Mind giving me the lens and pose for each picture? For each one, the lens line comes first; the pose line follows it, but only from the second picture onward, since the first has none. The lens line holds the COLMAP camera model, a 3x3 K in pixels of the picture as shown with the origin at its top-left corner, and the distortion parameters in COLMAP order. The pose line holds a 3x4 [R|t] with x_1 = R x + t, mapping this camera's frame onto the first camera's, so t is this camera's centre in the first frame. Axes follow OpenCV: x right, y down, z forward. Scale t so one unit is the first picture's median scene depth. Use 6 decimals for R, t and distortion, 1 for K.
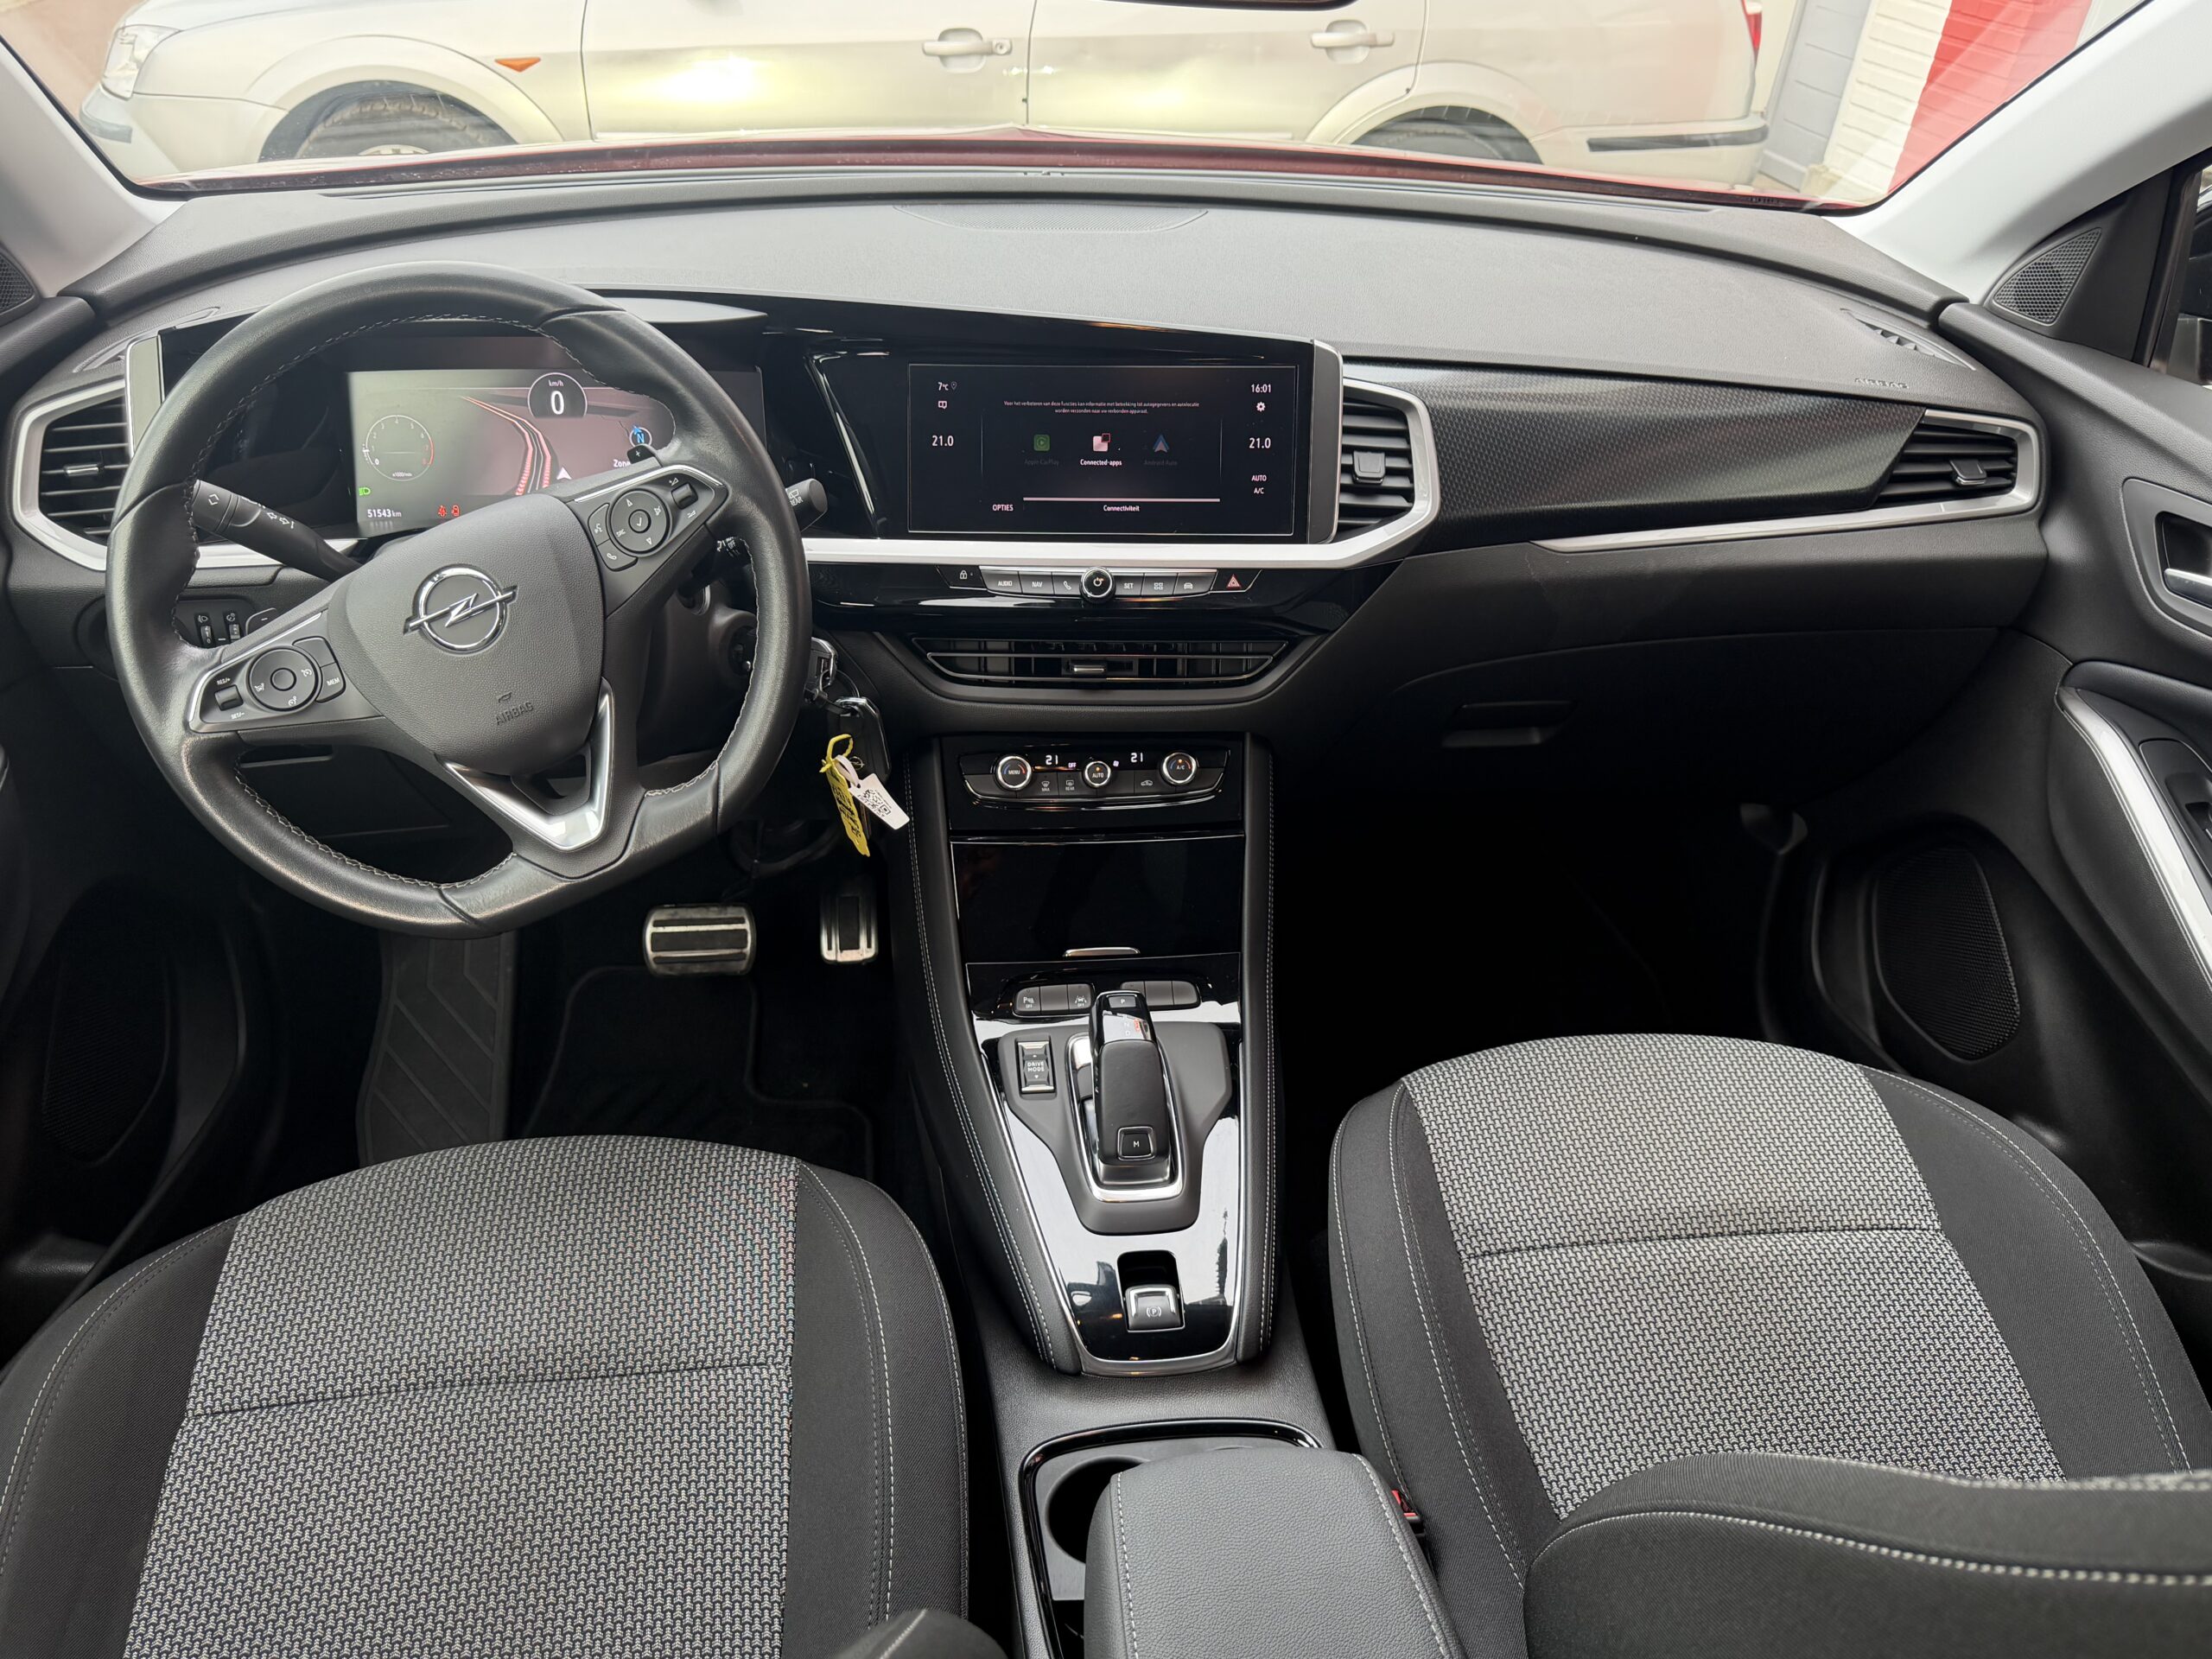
lens RADIAL K [[1634.6, 0, 1111.3], [0, 1634.6, 822.9], [0, 0, 1]] dist [0.026741, -0.035303]
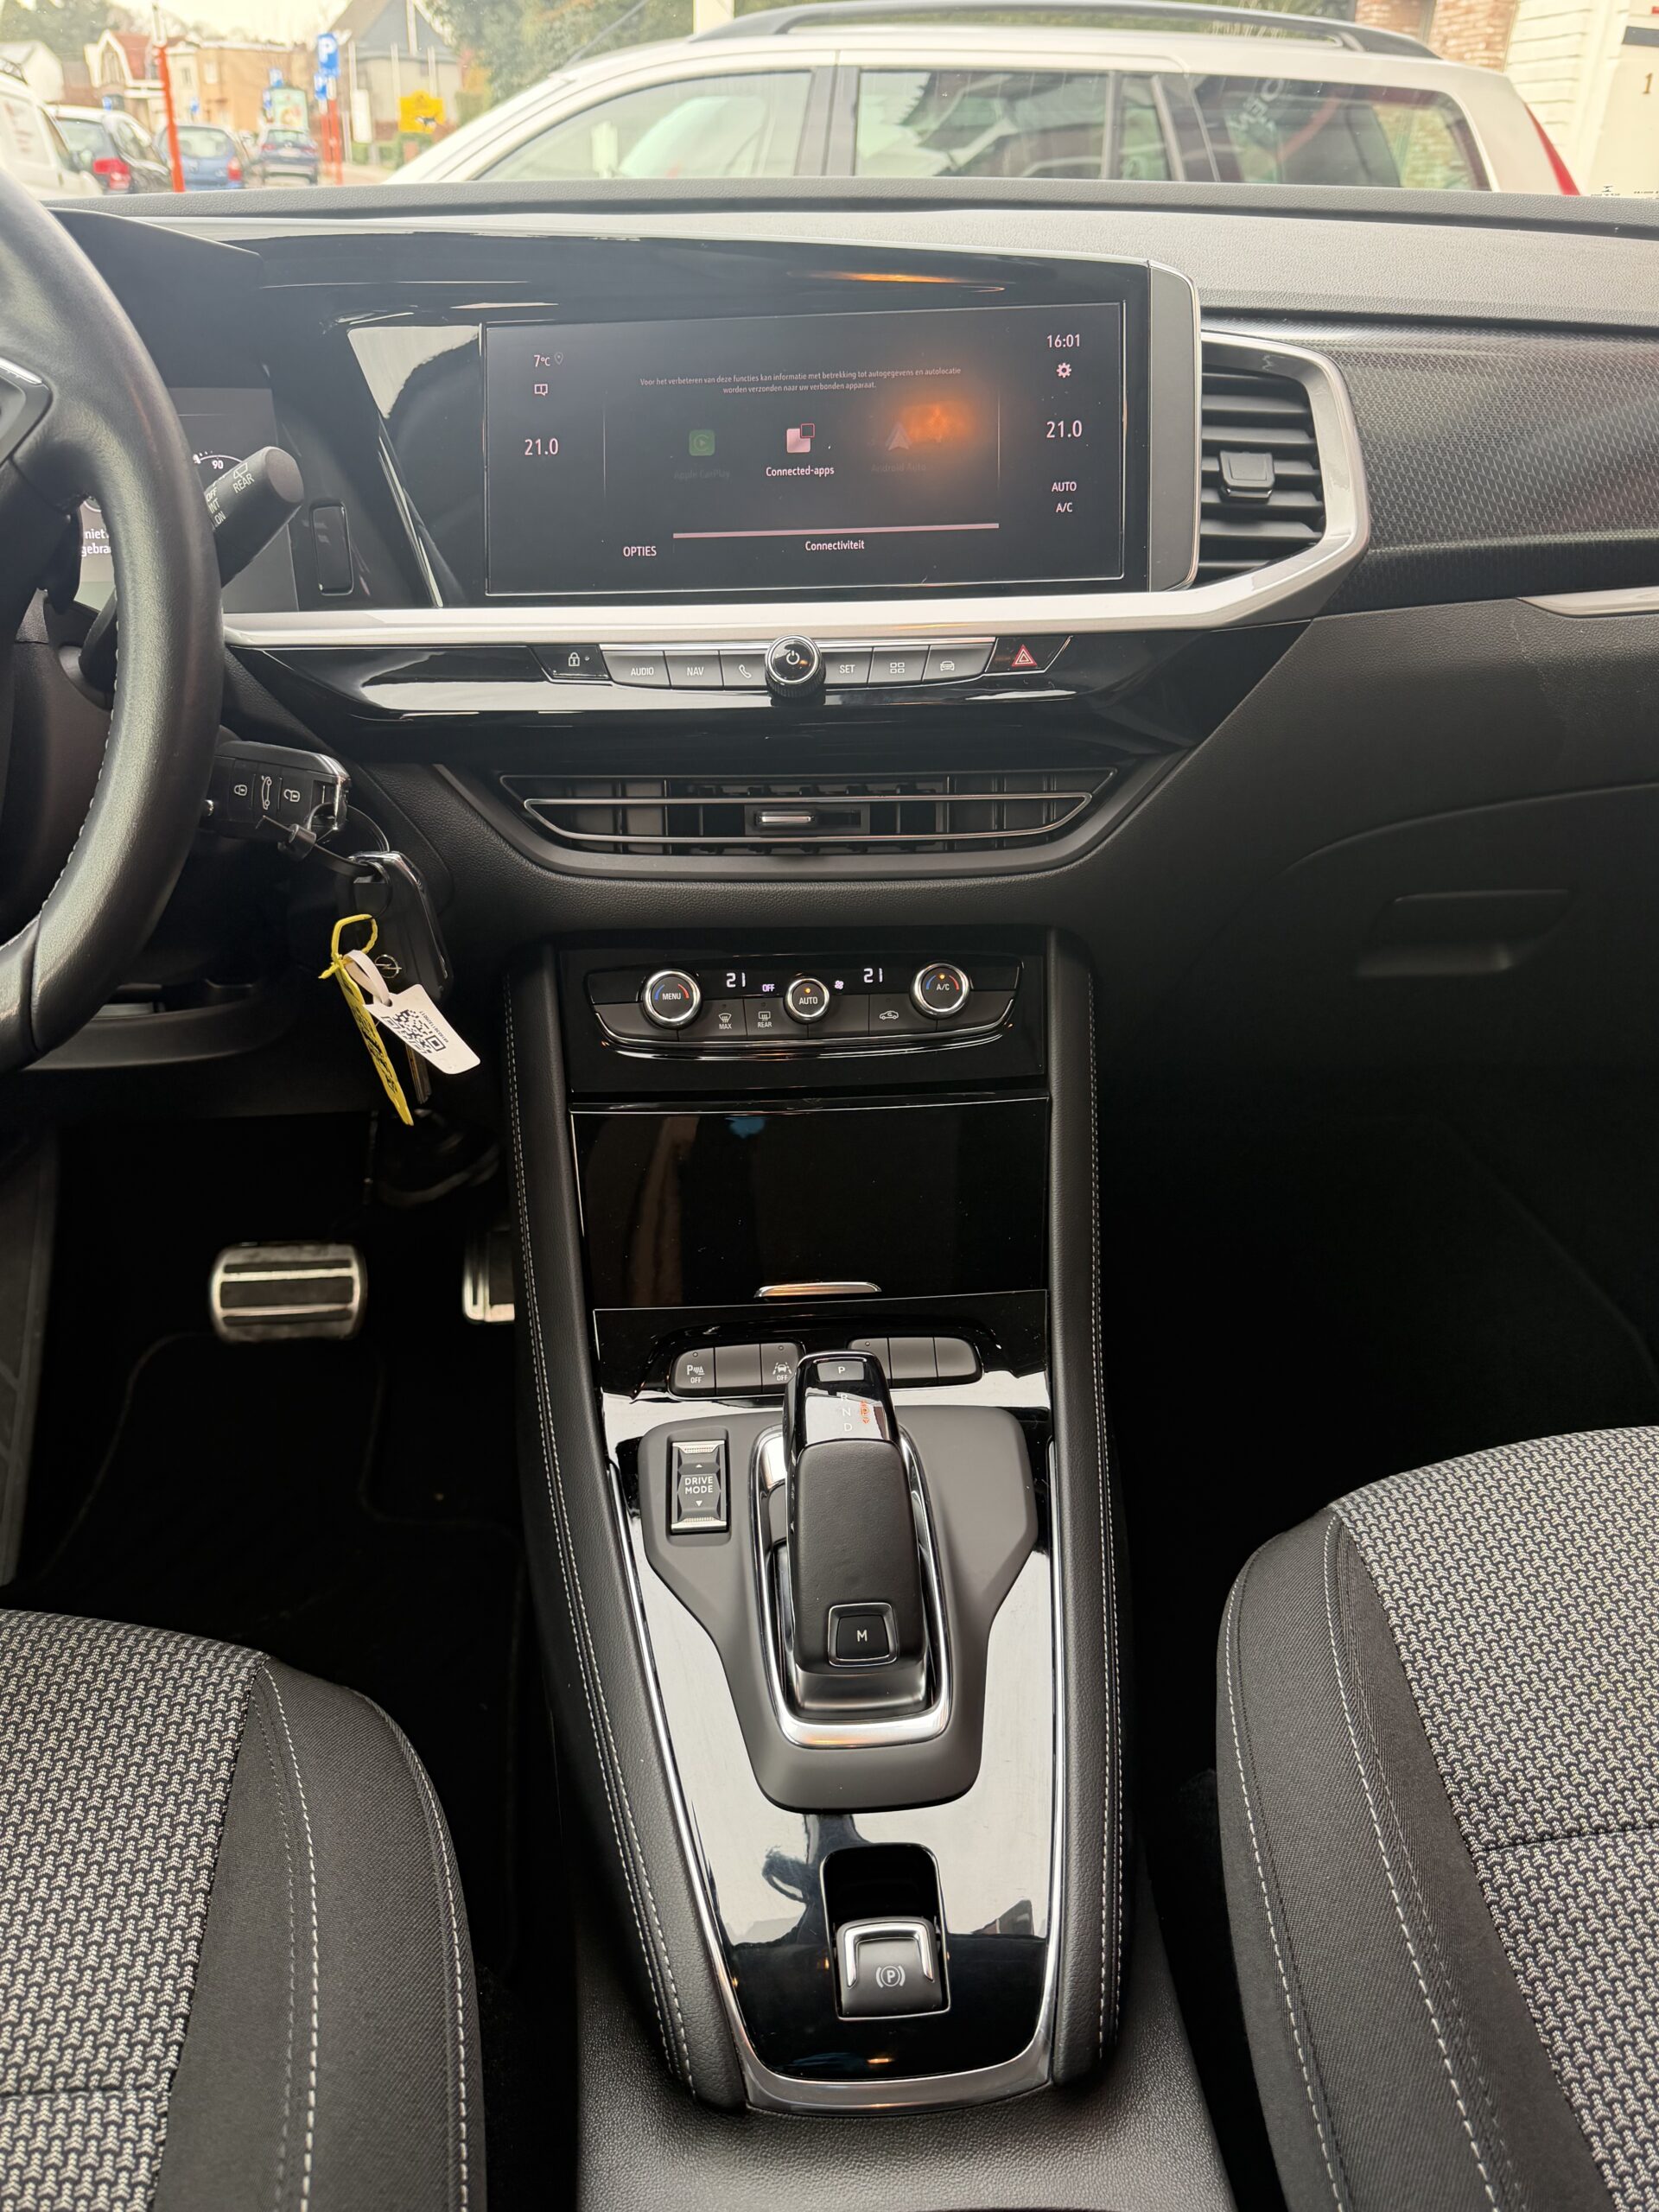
lens RADIAL K [[1634.6, 0, 818.3], [0, 1634.6, 1094.5], [0, 0, 1]] dist [0.026741, -0.035303]
pose [[0.997967, -0.014200, -0.062136, 0.034222], [0.010066, 0.997746, -0.066344, 0.048397], [0.062938, 0.065583, 0.995860, 0.403849]]
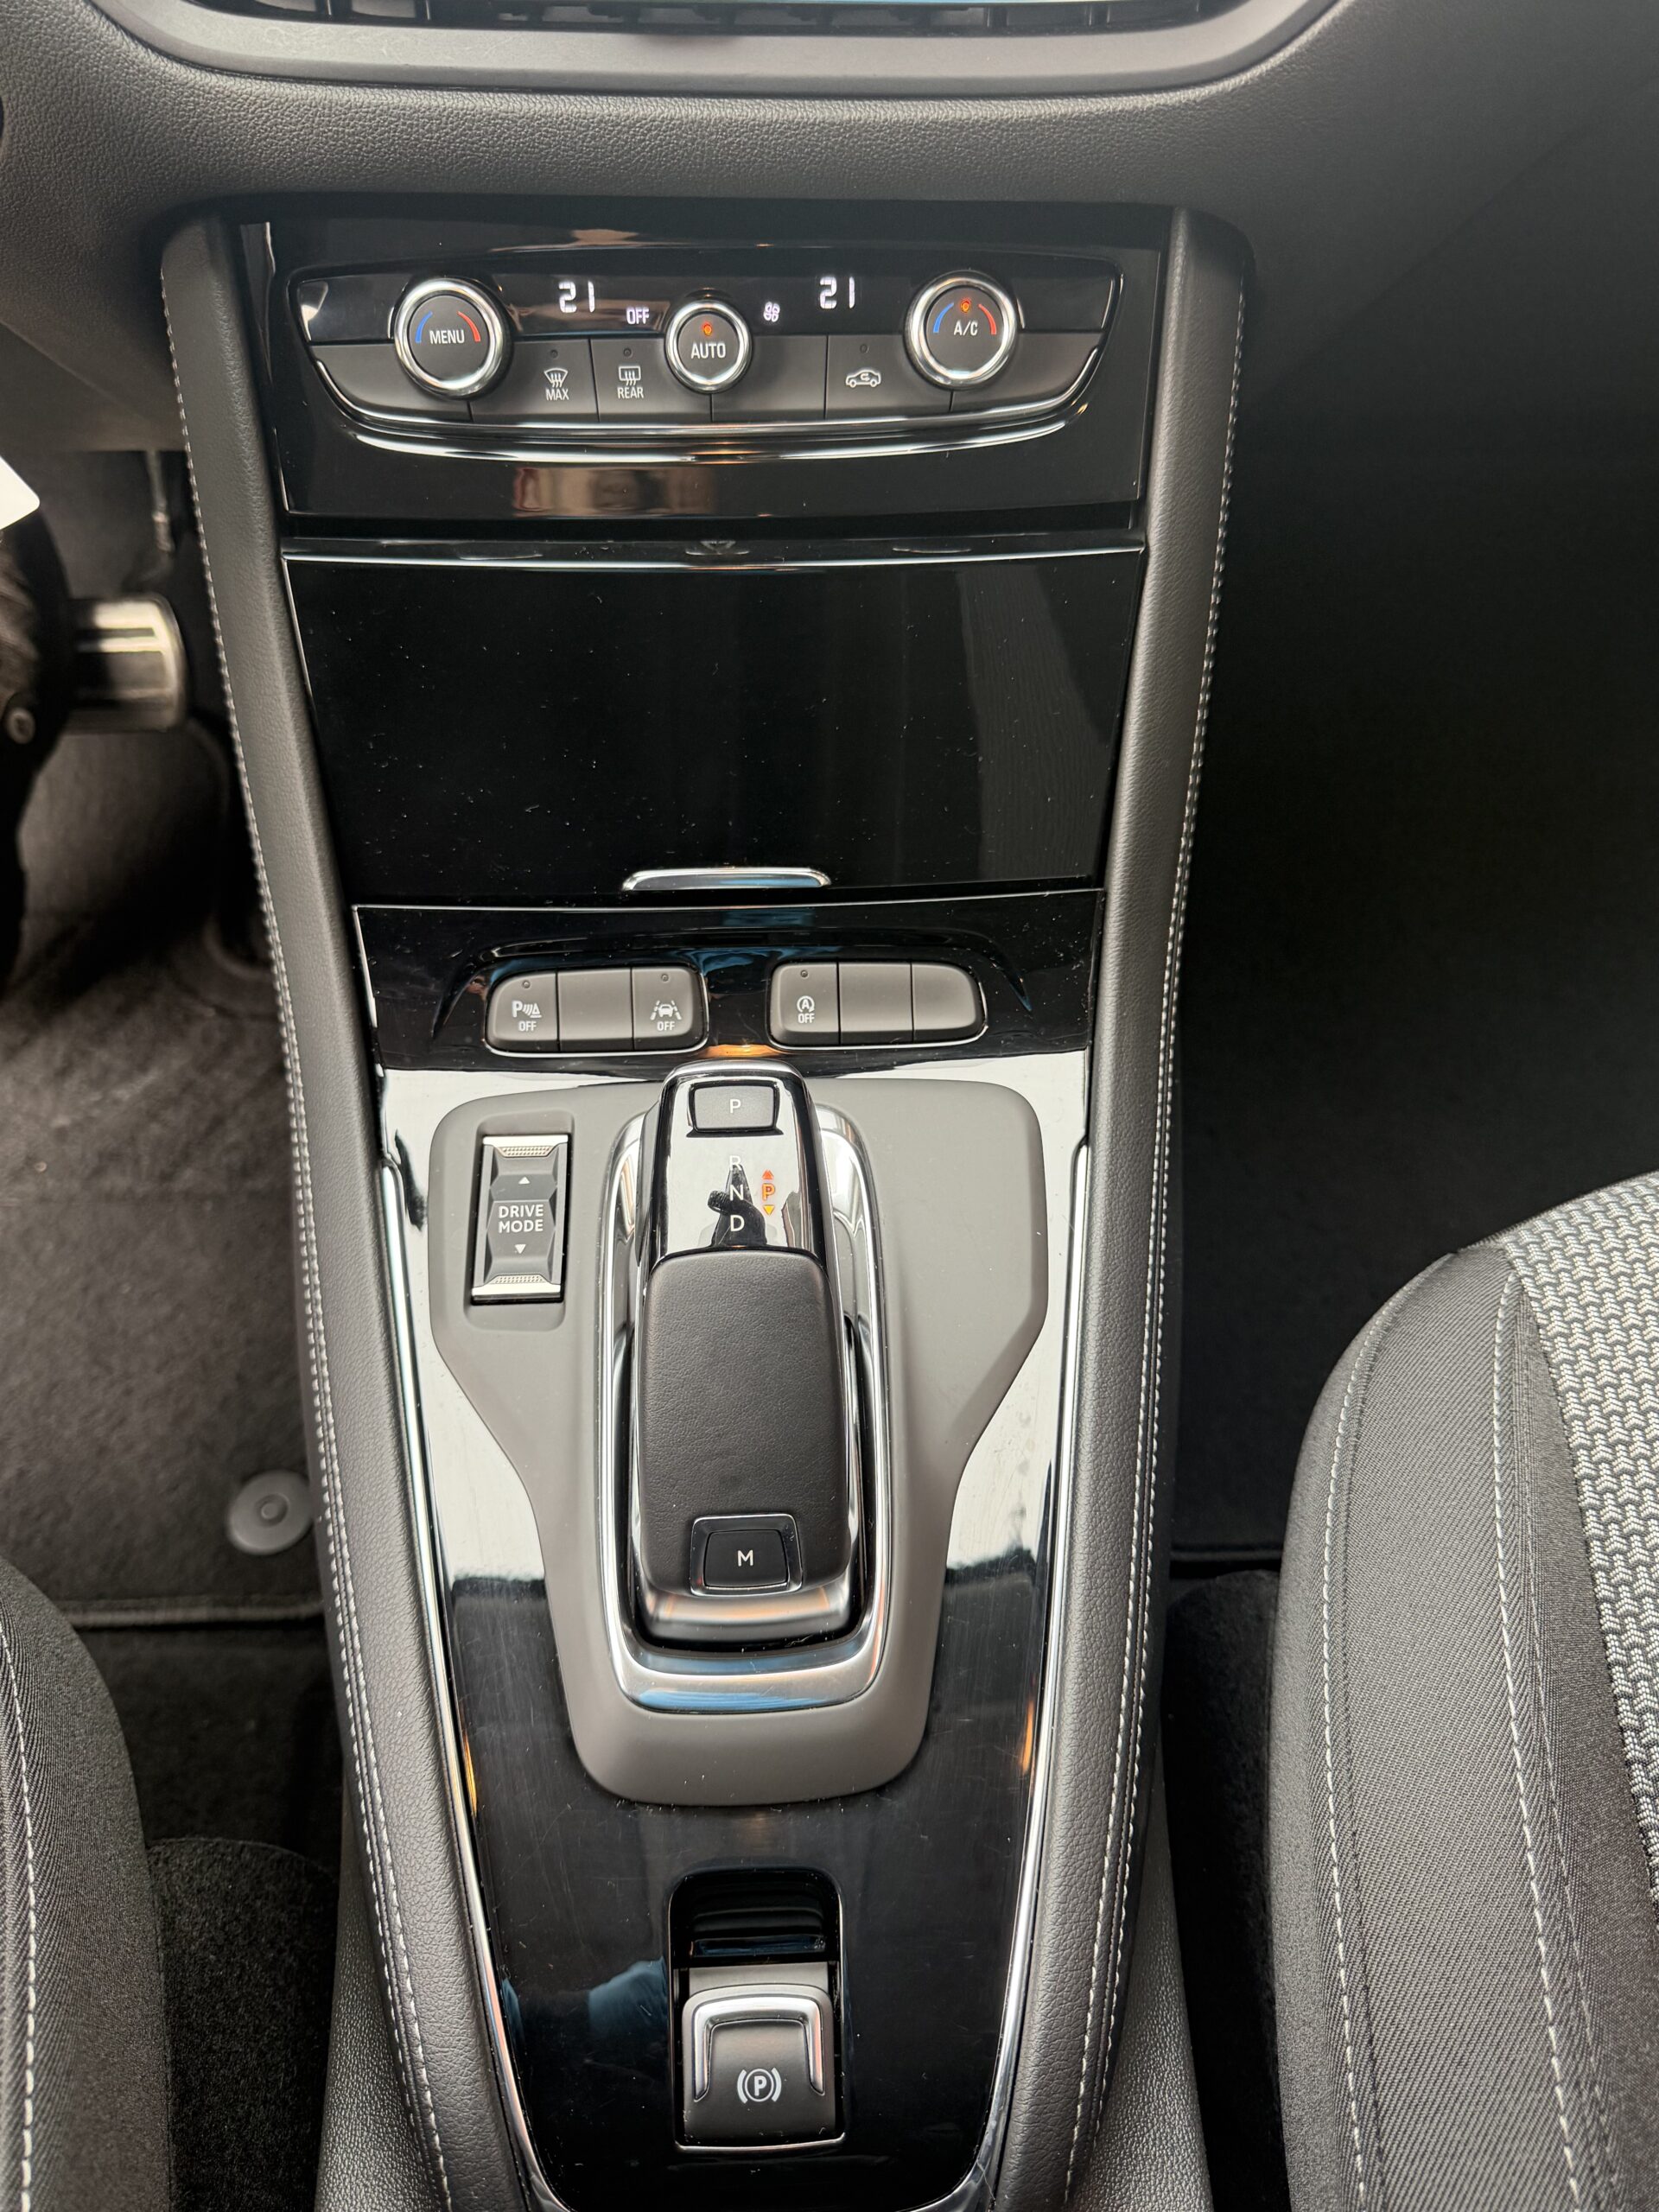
lens RADIAL K [[1634.6, 0, 849.3], [0, 1634.6, 1112.9], [0, 0, 1]] dist [0.026741, -0.035303]
pose [[0.996881, 0.046681, -0.063628, 0.049413], [-0.018153, 0.920307, 0.390774, -0.018037], [0.076799, -0.388401, 0.918285, 0.662368]]
